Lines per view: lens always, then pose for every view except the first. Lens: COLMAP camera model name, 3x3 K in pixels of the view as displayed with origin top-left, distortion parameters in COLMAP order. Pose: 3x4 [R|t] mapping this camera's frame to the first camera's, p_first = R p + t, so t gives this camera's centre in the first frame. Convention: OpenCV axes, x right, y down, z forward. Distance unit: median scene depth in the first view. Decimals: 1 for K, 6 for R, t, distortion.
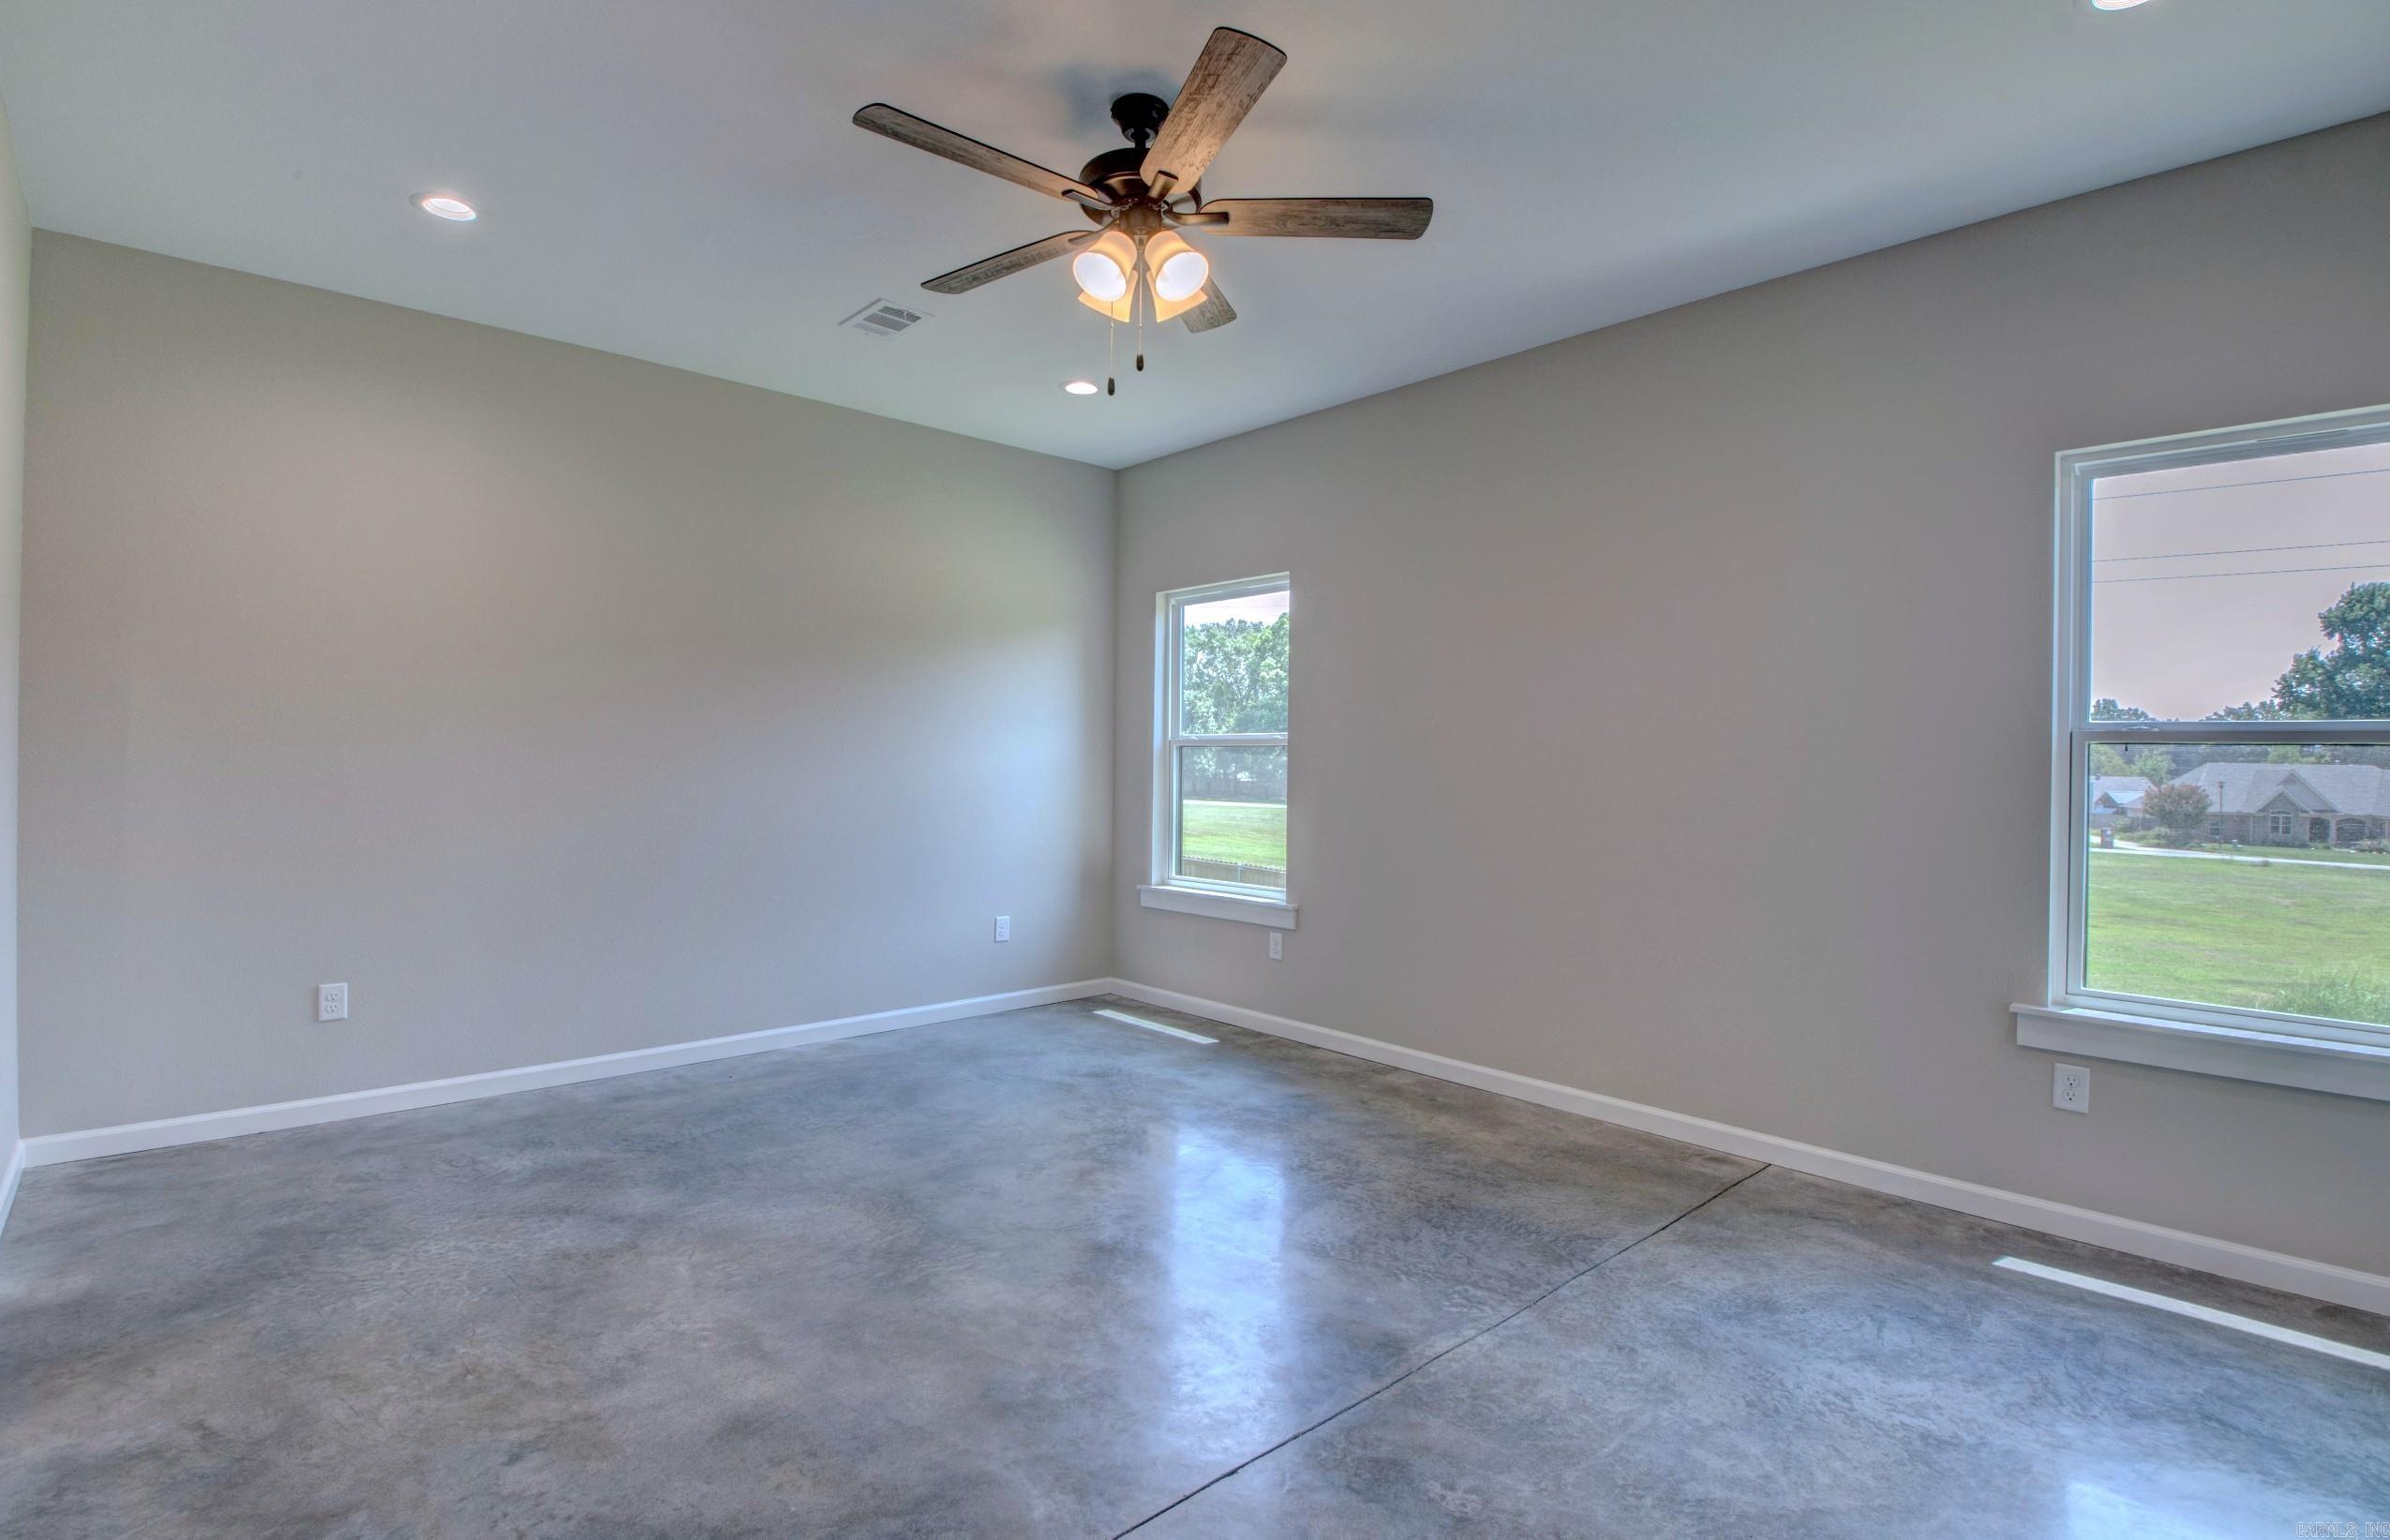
lens RADIAL K [[1126.3, 0, 1205.4], [0, 1126.3, 774.2], [0, 0, 1]] dist [0.014424, -0.028118]
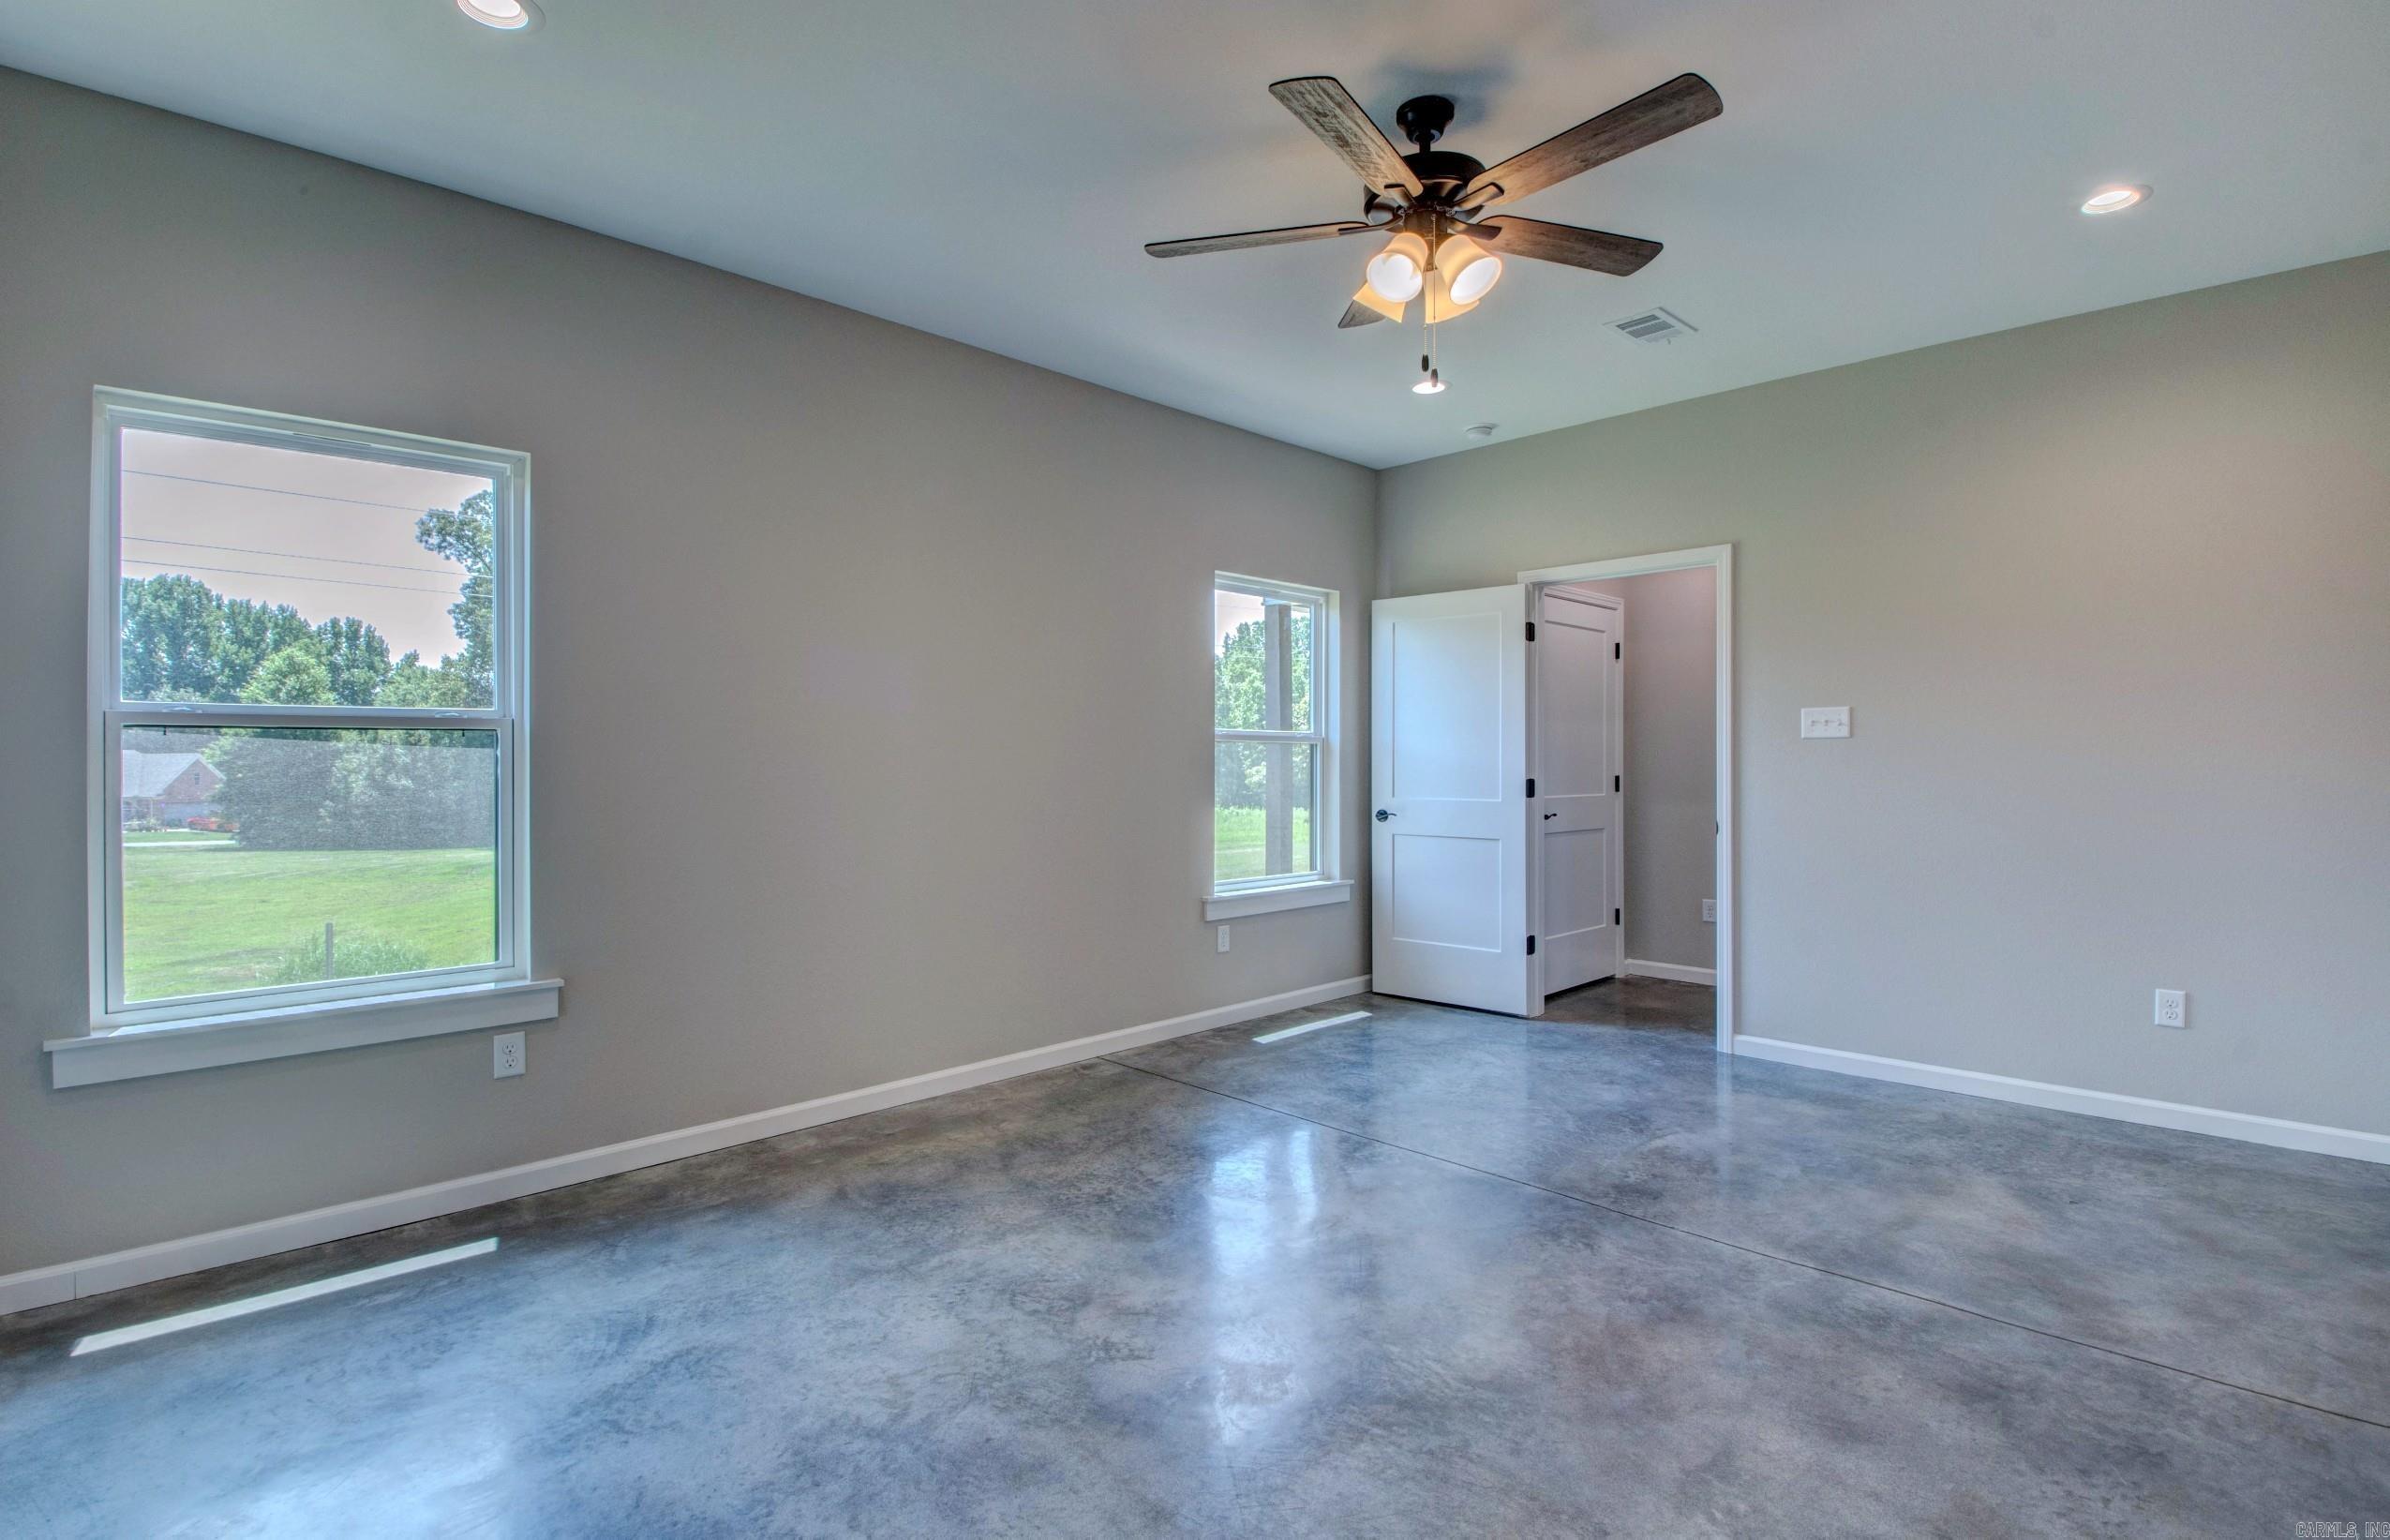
lens RADIAL K [[1196.2, 0, 1193.9], [0, 1196.2, 750.1], [0, 0, 1]] dist [-0.000306, -0.025198]
pose [[-0.051521, -0.008212, 0.998638, -0.788008], [0.018379, 0.999789, 0.009170, -0.004059], [-0.998503, 0.018827, -0.051359, 0.912268]]
